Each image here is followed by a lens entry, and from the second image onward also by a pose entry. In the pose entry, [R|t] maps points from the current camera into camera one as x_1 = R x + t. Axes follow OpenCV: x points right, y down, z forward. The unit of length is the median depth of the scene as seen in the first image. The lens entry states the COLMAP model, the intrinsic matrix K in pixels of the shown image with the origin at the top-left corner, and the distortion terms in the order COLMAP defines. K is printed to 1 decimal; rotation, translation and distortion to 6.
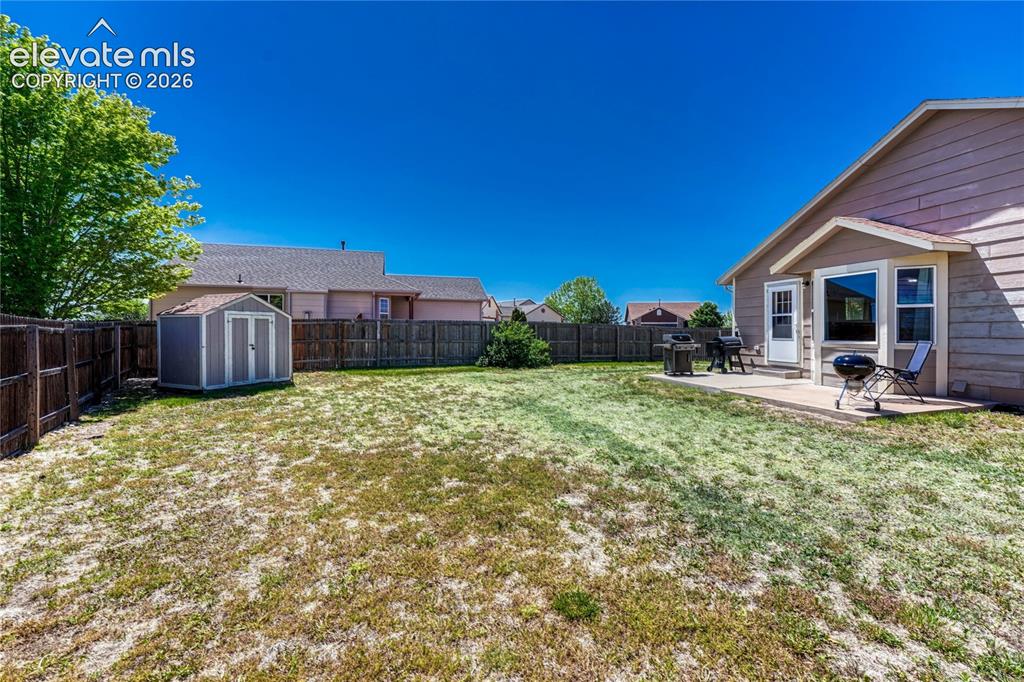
lens RADIAL K [[416.9, 0, 544.3], [0, 416.9, 334.9], [0, 0, 1]] dist [-0.000974, 0.000038]
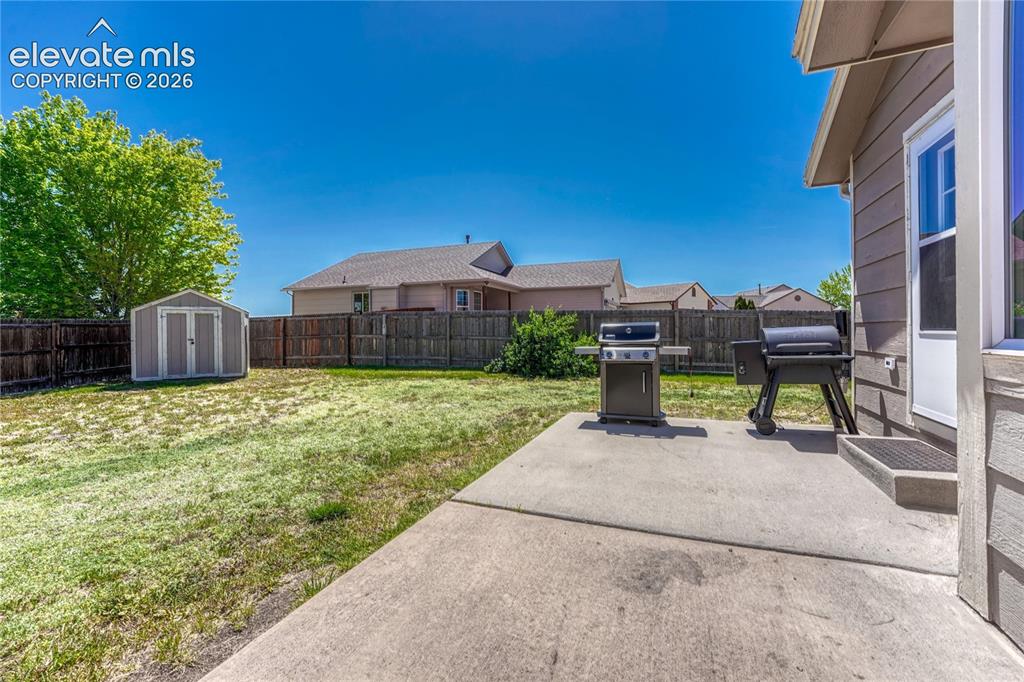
lens RADIAL K [[434.3, 0, 499.3], [0, 434.3, 331.1], [0, 0, 1]] dist [0.002106, 0.000444]
pose [[0.769776, -0.004469, -0.638299, 0.557282], [0.002773, 0.999989, -0.003656, 0.009416], [0.638308, 0.001044, 0.769780, 0.662660]]
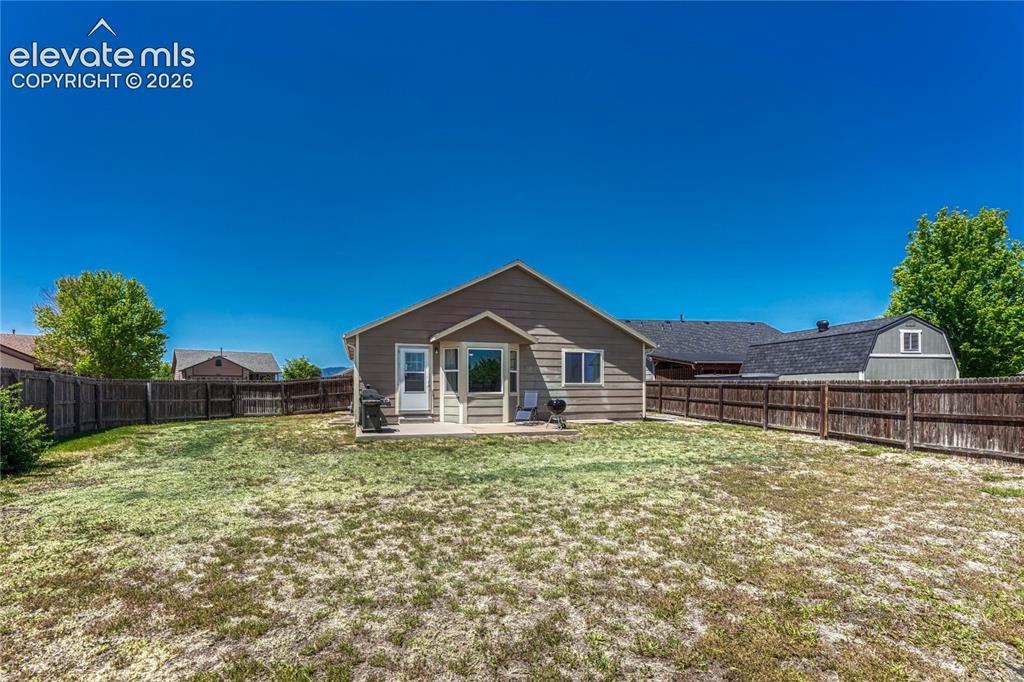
lens RADIAL K [[424.6, 0, 492.3], [0, 424.6, 385.8], [0, 0, 1]] dist [-0.000512, 0.001025]
pose [[0.052237, -0.003645, 0.998628, -0.693201], [0.005679, 0.999978, 0.003353, -0.011760], [-0.998619, 0.005496, 0.052257, 0.741926]]
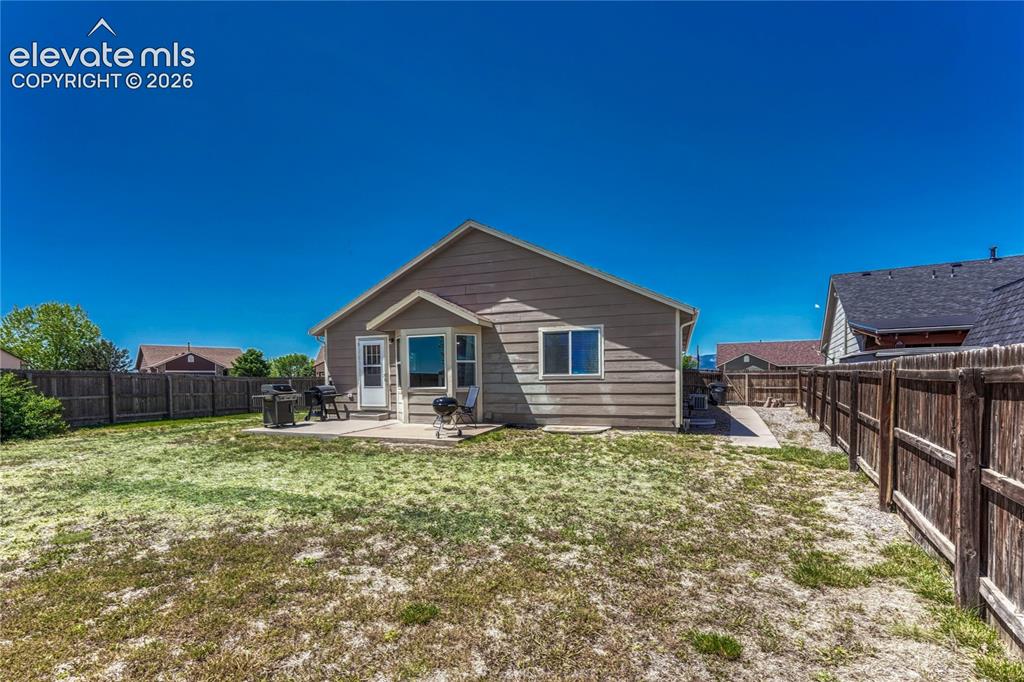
lens RADIAL K [[424.6, 0, 492.3], [0, 424.6, 385.8], [0, 0, 1]] dist [-0.000512, 0.001025]
pose [[0.618423, -0.020027, 0.785590, -0.152226], [0.016789, 0.999784, 0.012271, -0.001792], [-0.785666, 0.005601, 0.618626, 0.018082]]
